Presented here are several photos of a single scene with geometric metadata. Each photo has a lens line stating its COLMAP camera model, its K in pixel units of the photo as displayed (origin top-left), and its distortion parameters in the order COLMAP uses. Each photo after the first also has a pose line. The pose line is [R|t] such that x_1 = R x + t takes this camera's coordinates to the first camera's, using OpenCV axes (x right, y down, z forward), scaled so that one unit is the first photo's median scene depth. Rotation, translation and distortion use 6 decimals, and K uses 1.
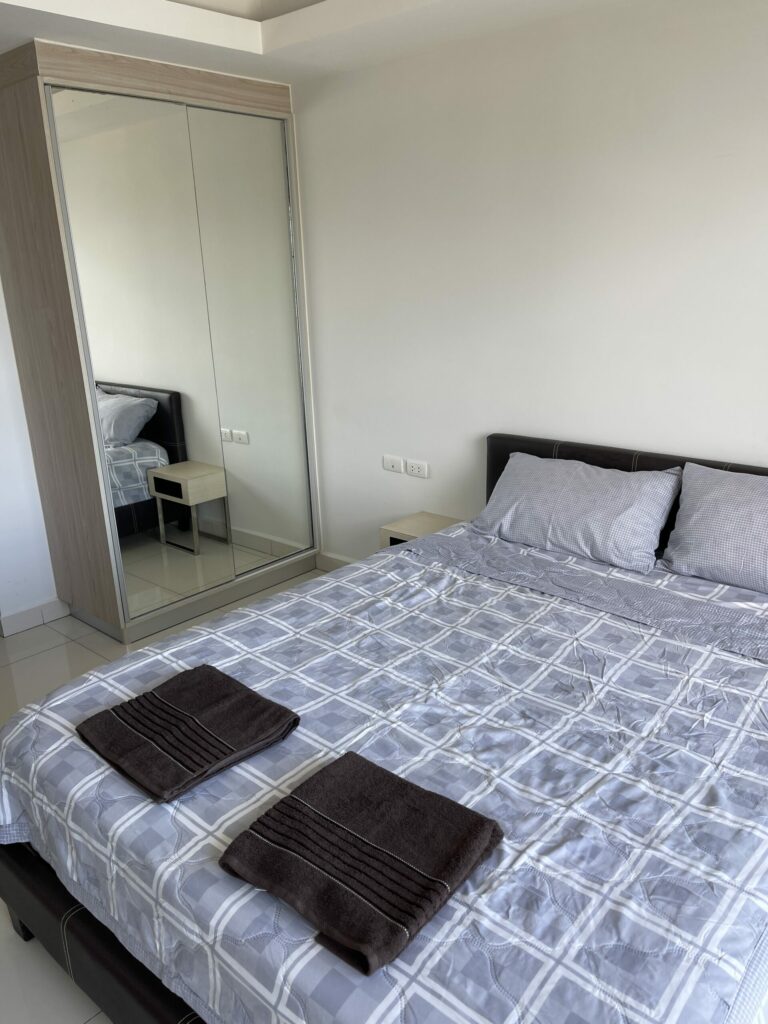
lens RADIAL K [[769.4, 0, 390.0], [0, 769.4, 513.6], [0, 0, 1]] dist [0.037189, -0.043260]
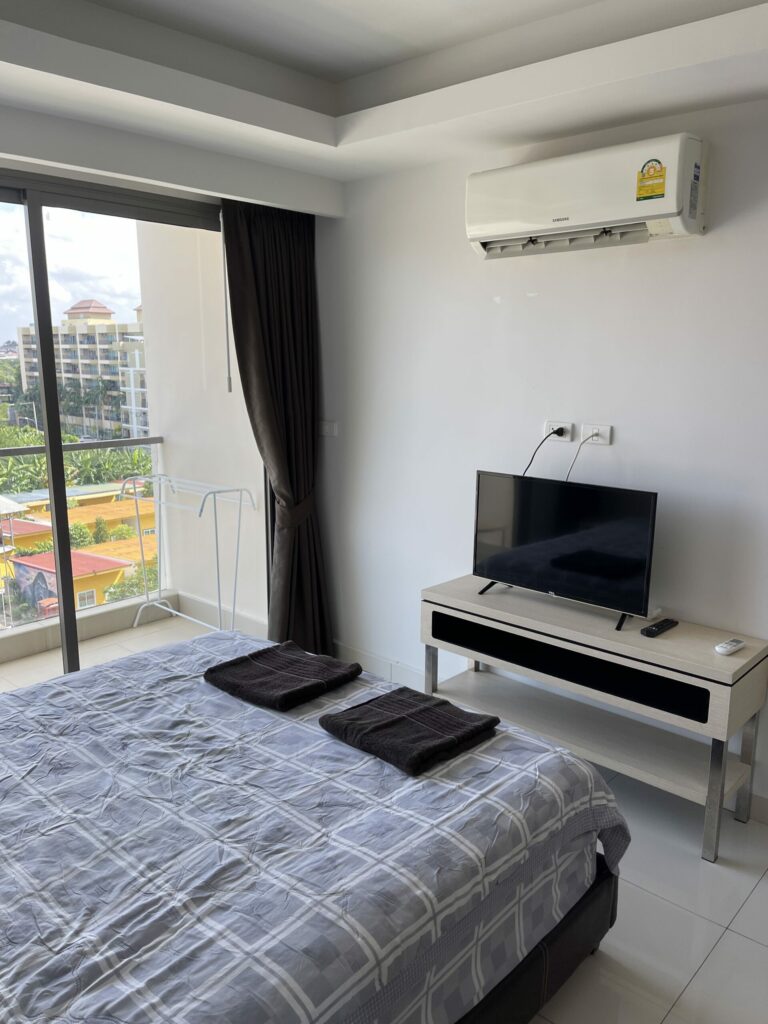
lens RADIAL K [[769.4, 0, 394.8], [0, 769.4, 517.3], [0, 0, 1]] dist [0.037189, -0.043260]
pose [[-0.999738, 0.020928, 0.009298, -0.229643], [0.022797, 0.871056, 0.490654, -0.550099], [0.002169, 0.490737, -0.871305, 1.712551]]
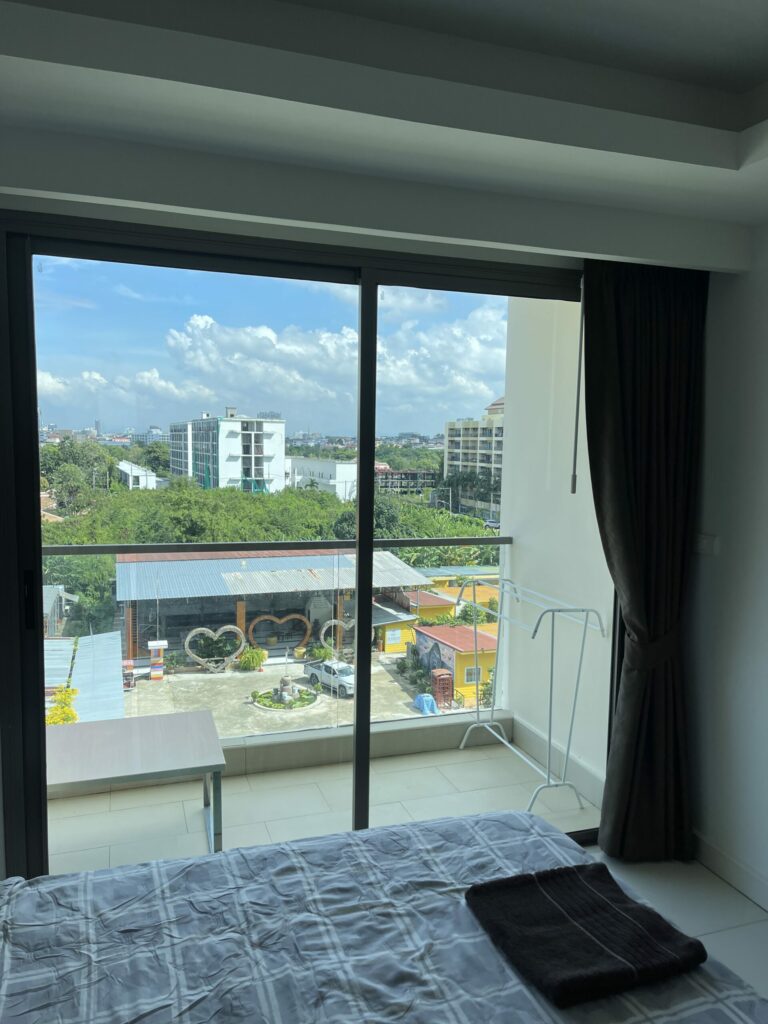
lens RADIAL K [[769.4, 0, 396.3], [0, 769.4, 522.7], [0, 0, 1]] dist [0.037189, -0.043260]
pose [[-0.872661, -0.036684, 0.486947, -0.249803], [0.154886, 0.924894, 0.347249, -0.429690], [-0.463113, 0.378452, -0.801436, 1.324255]]
